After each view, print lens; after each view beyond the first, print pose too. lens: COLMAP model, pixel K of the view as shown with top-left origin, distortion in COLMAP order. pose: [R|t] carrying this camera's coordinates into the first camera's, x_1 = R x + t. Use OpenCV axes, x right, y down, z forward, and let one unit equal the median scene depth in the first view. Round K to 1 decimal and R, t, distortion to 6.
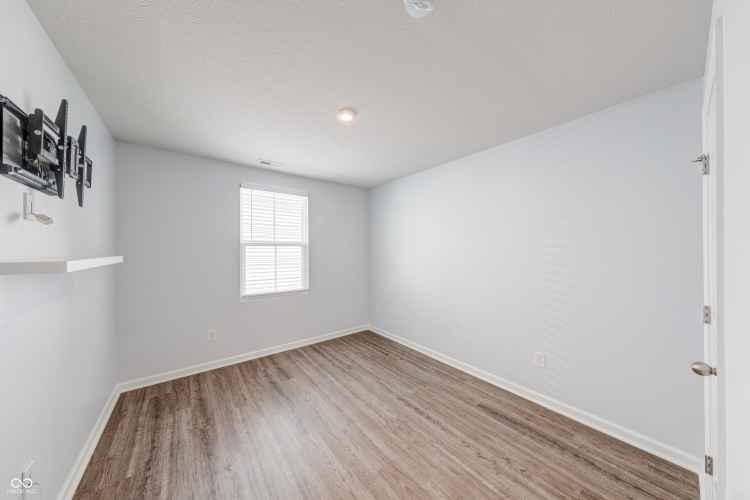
lens RADIAL K [[241.1, 0, 372.5], [0, 241.1, 250.2], [0, 0, 1]] dist [0.007985, -0.000150]
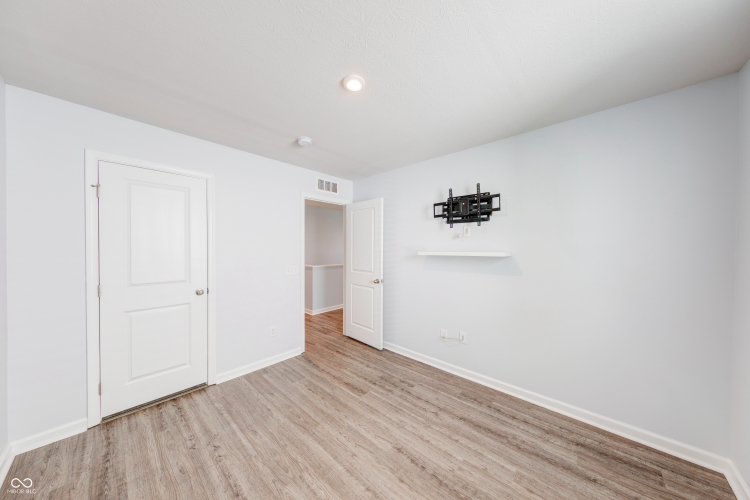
lens RADIAL K [[241.1, 0, 372.5], [0, 241.1, 250.2], [0, 0, 1]] dist [0.007985, -0.000150]
pose [[-0.986670, 0.001518, -0.162724, -0.039798], [0.000963, 0.999993, 0.003491, 0.005046], [0.162728, 0.003288, -0.986665, 1.948532]]
